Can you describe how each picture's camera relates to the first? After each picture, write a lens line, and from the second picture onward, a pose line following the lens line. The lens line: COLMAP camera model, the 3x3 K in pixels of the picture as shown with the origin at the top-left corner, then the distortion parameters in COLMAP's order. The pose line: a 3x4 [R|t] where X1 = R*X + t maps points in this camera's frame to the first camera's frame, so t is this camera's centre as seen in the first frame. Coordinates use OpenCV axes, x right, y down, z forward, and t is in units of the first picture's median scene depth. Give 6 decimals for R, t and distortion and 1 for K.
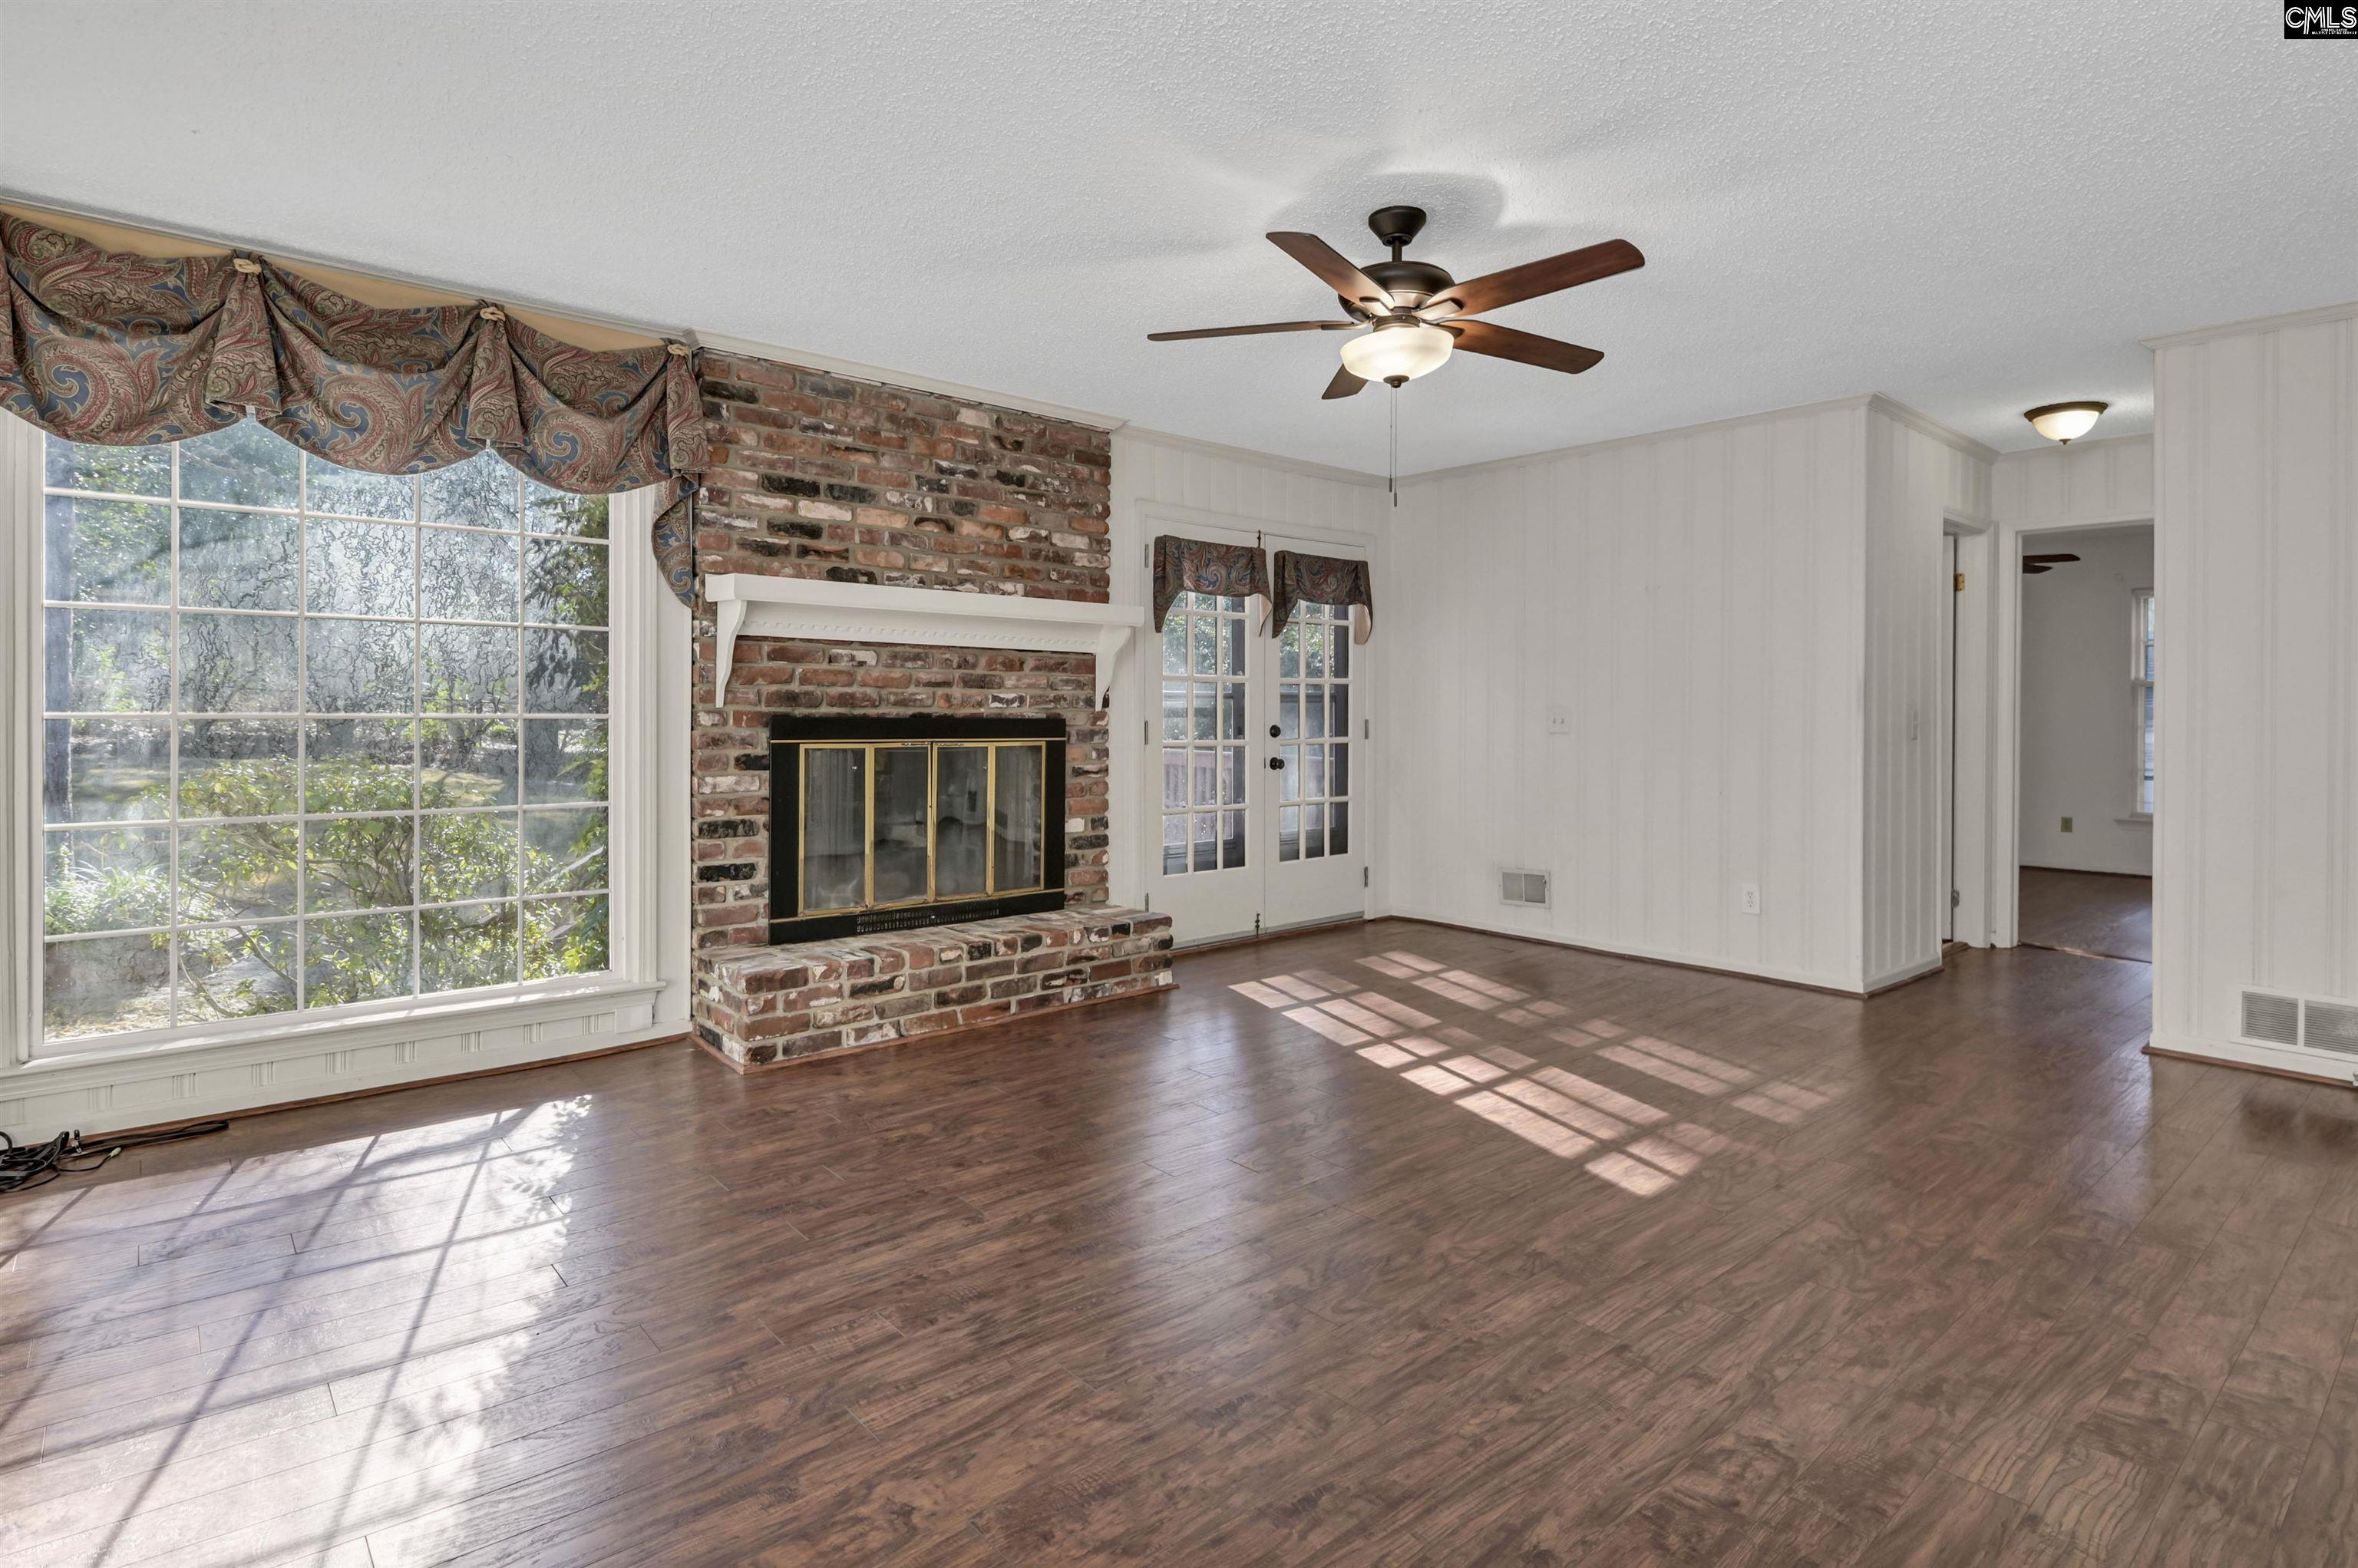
lens RADIAL K [[1203.4, 0, 1190.5], [0, 1203.4, 724.8], [0, 0, 1]] dist [-0.001108, 0.000531]
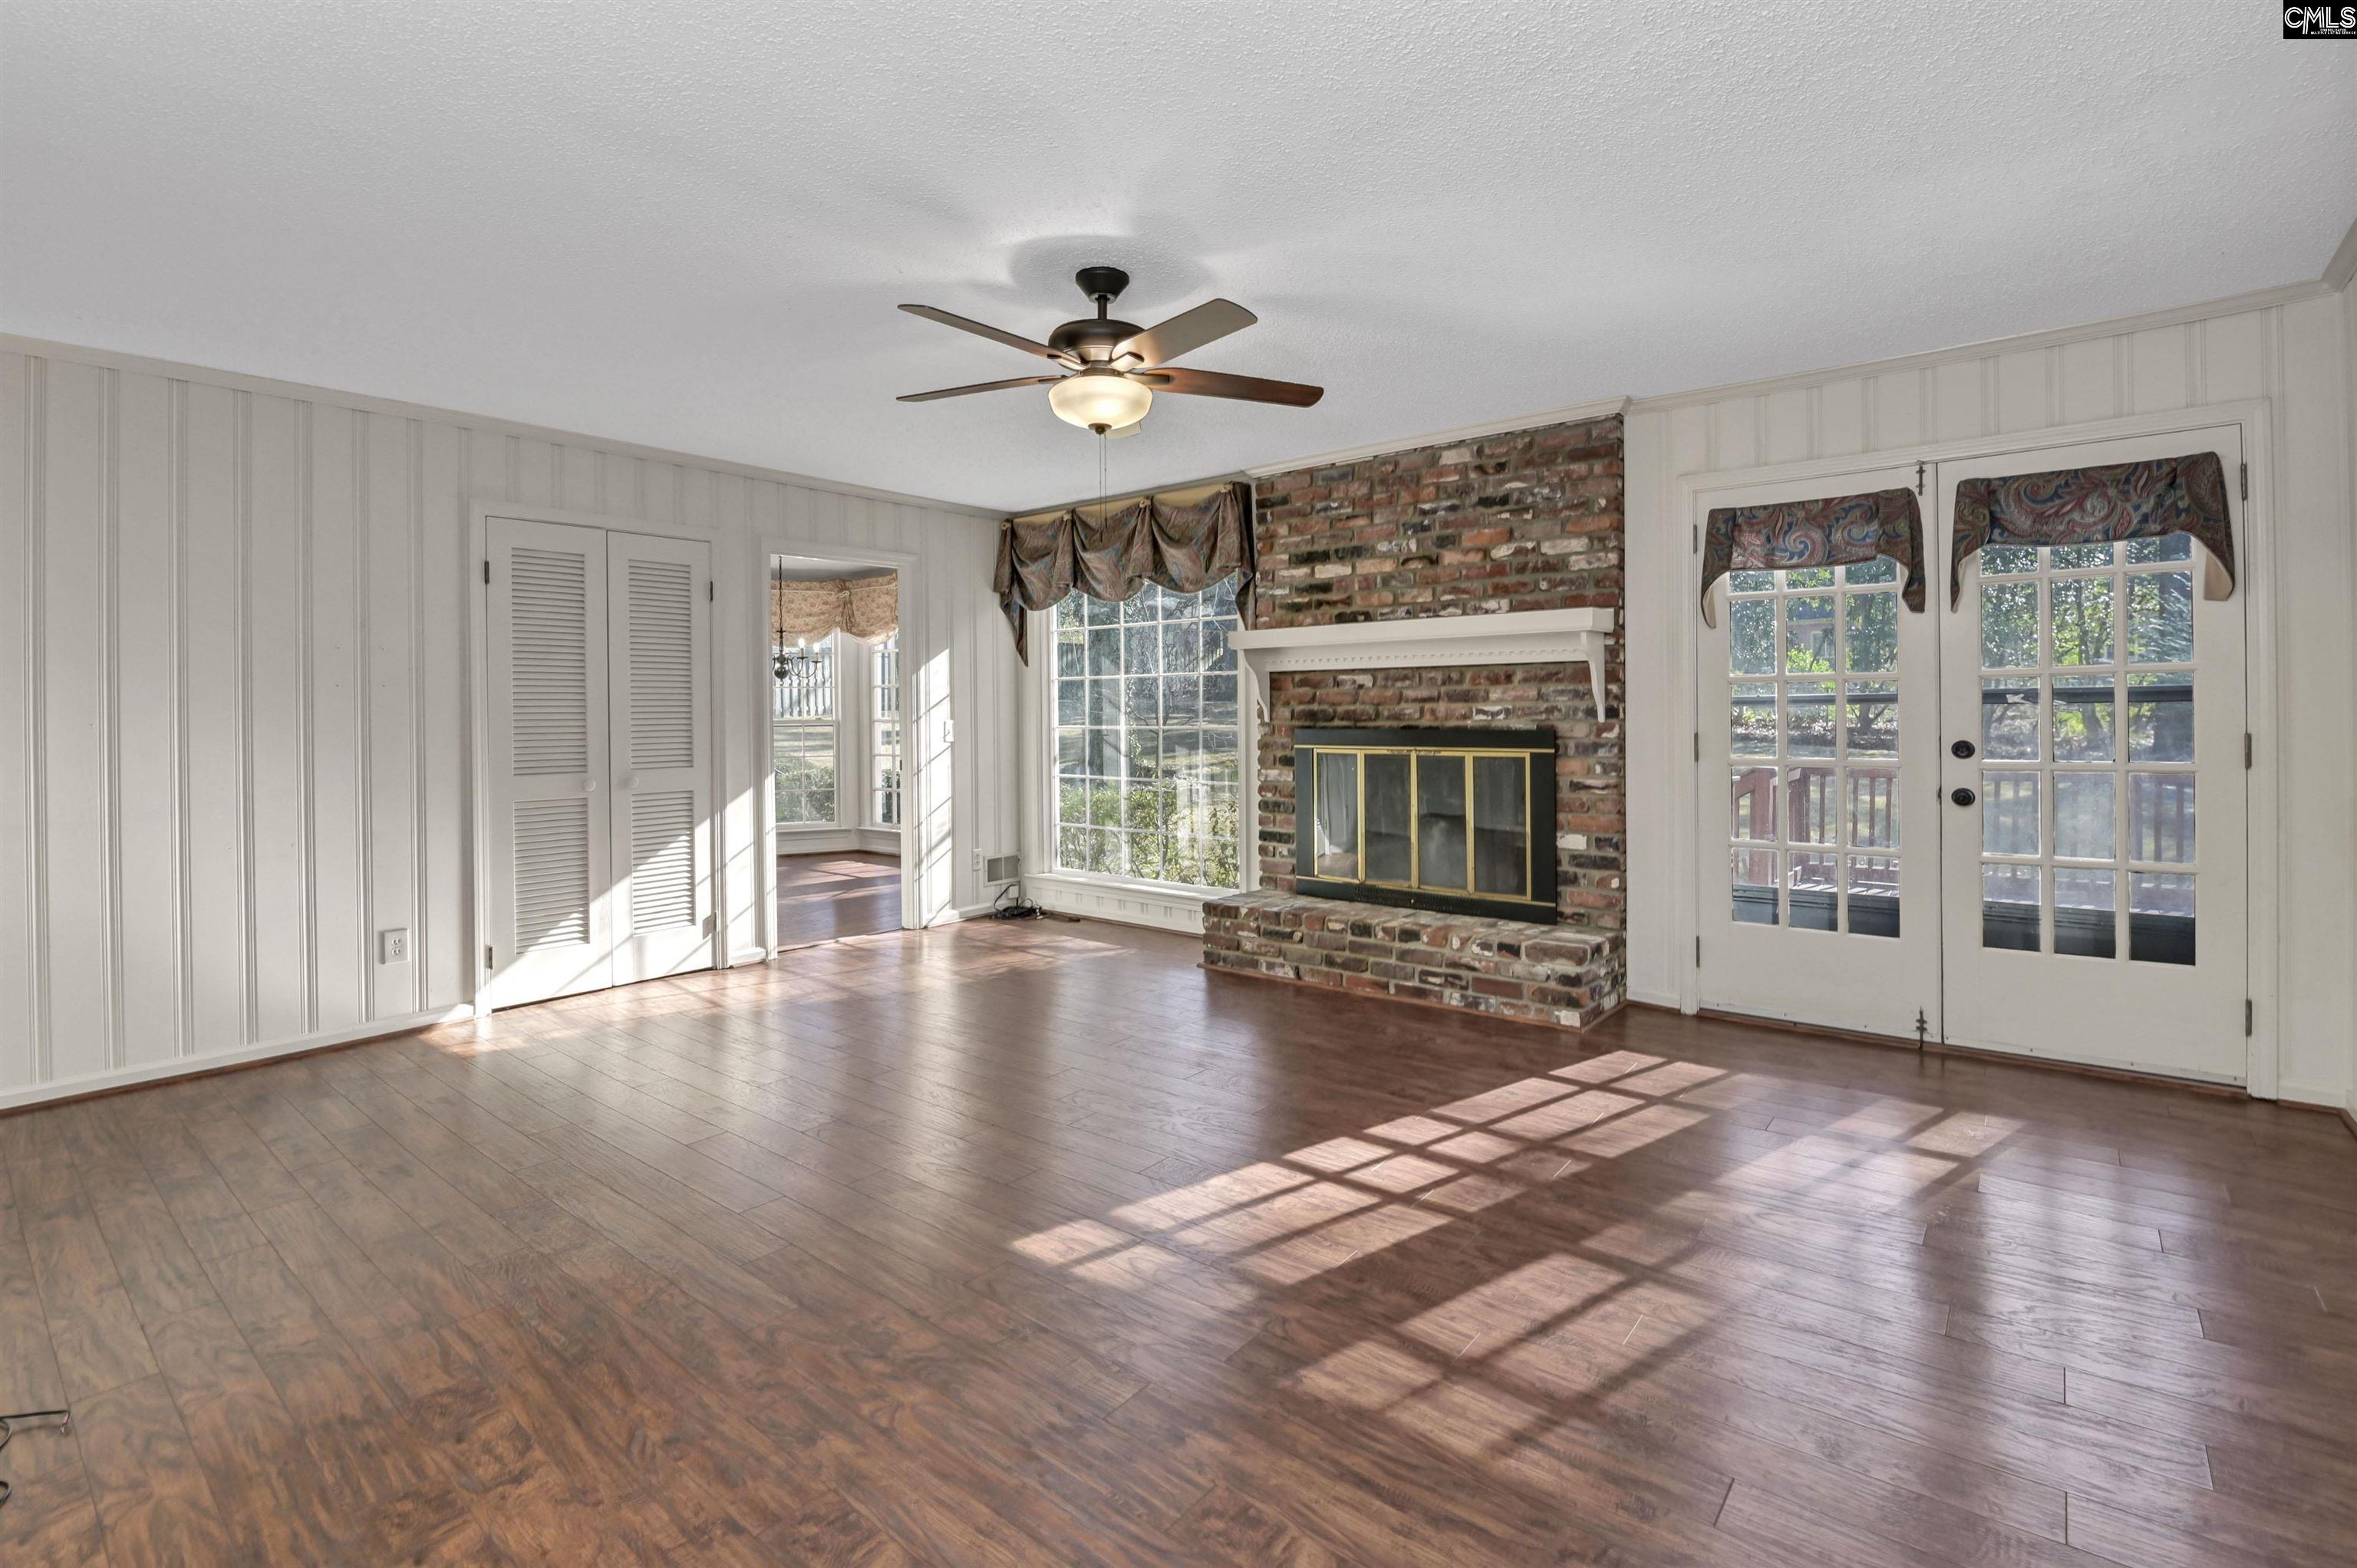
lens RADIAL K [[1063.0, 0, 1185.3], [0, 1063.0, 720.1], [0, 0, 1]] dist [-0.003170, -0.000516]
pose [[0.164641, -0.000085, -0.986354, 0.745590], [0.001863, 0.999998, 0.000225, -0.015208], [0.986352, -0.001874, 0.164641, 0.604856]]
